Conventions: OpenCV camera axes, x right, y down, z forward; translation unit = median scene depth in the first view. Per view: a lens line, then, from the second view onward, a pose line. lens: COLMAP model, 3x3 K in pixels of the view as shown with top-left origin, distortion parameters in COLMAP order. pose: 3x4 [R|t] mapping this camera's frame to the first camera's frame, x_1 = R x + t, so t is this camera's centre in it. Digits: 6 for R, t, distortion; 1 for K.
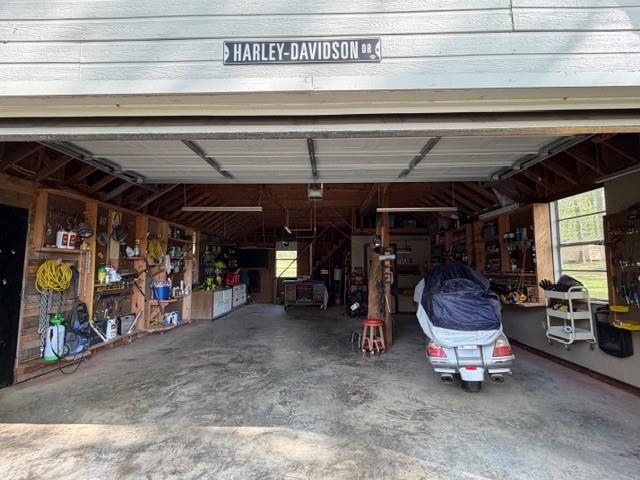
lens RADIAL K [[275.6, 0, 320.3], [0, 275.6, 241.8], [0, 0, 1]] dist [0.000807, 0.000223]
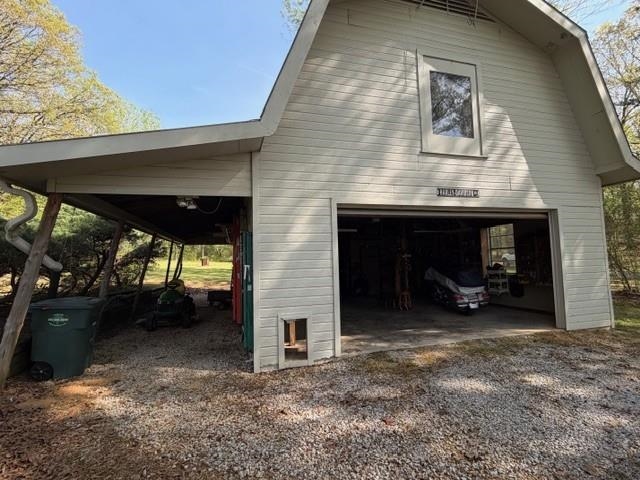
lens RADIAL K [[255.1, 0, 319.3], [0, 255.1, 239.6], [0, 0, 1]] dist [0.001382, 0.000186]
pose [[0.966399, -0.003660, 0.257021, -1.232372], [0.004423, 0.999987, -0.002390, -0.081154], [-0.257009, 0.003447, 0.966403, -0.737397]]
